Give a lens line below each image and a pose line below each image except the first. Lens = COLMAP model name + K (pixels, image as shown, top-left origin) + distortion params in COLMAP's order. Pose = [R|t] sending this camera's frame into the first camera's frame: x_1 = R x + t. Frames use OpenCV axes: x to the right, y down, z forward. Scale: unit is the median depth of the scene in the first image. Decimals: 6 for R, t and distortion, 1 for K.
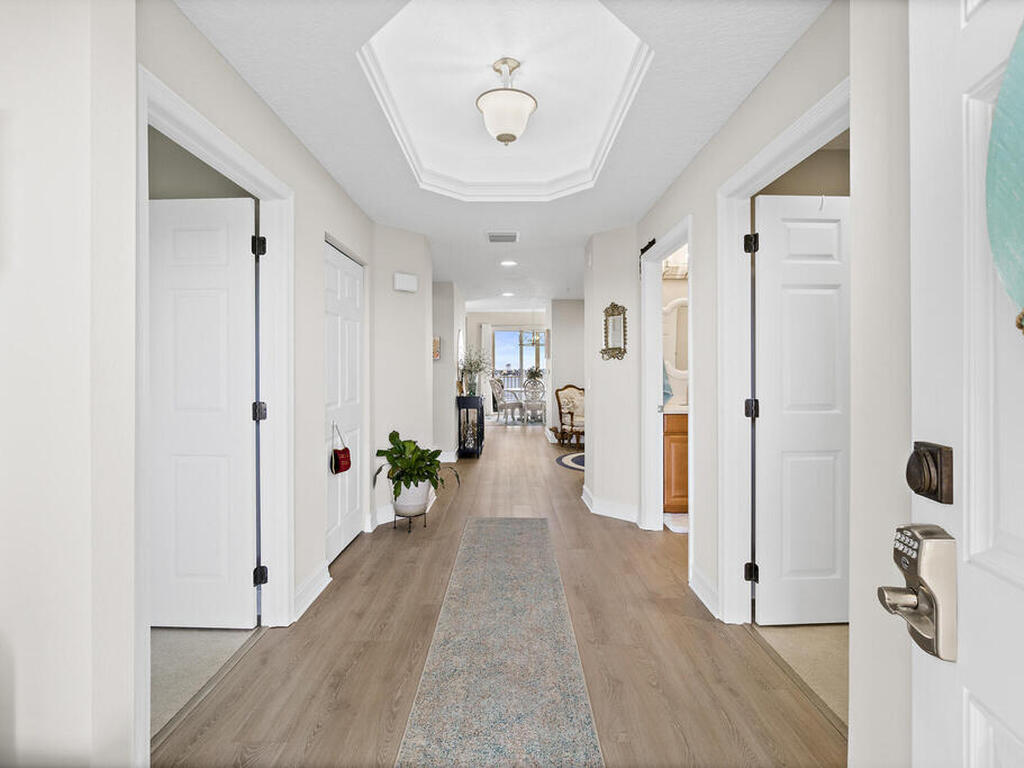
lens RADIAL K [[495.7, 0, 512.0], [0, 495.7, 384.0], [0, 0, 1]] dist [-0.002307, -0.000229]
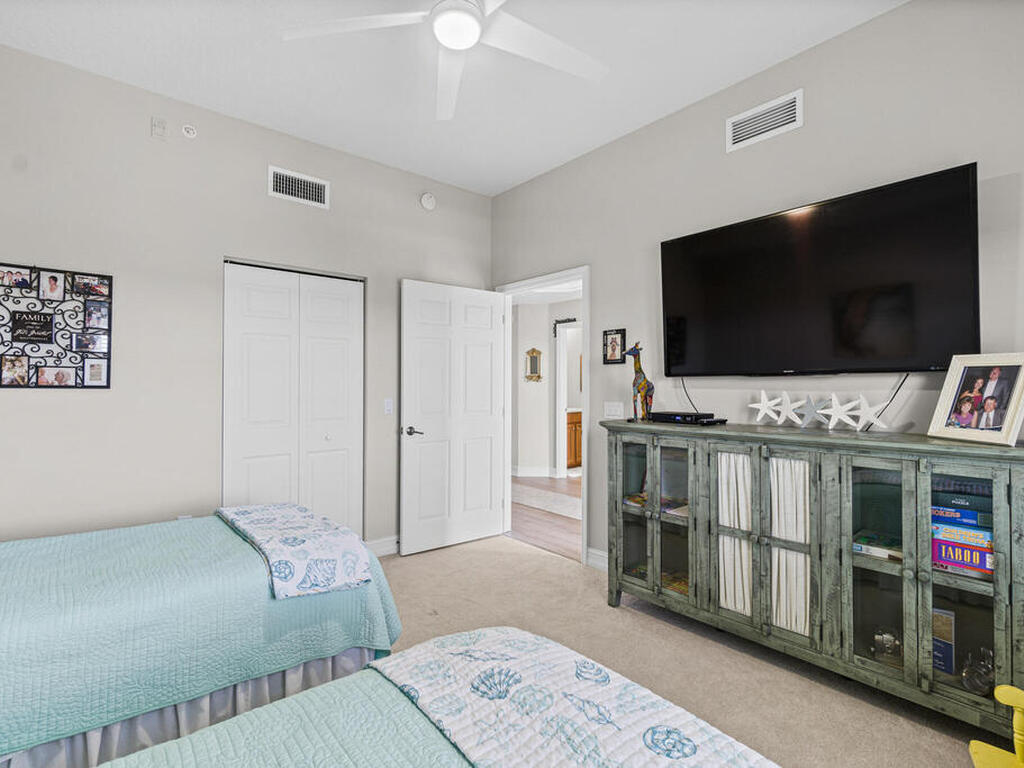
lens RADIAL K [[495.7, 0, 512.0], [0, 495.7, 384.0], [0, 0, 1]] dist [-0.002307, -0.000229]
pose [[0.767912, 0.008565, 0.640498, -0.994699], [0.016582, 0.999310, -0.033243, 0.012334], [-0.640340, 0.036149, 0.767240, -0.246225]]
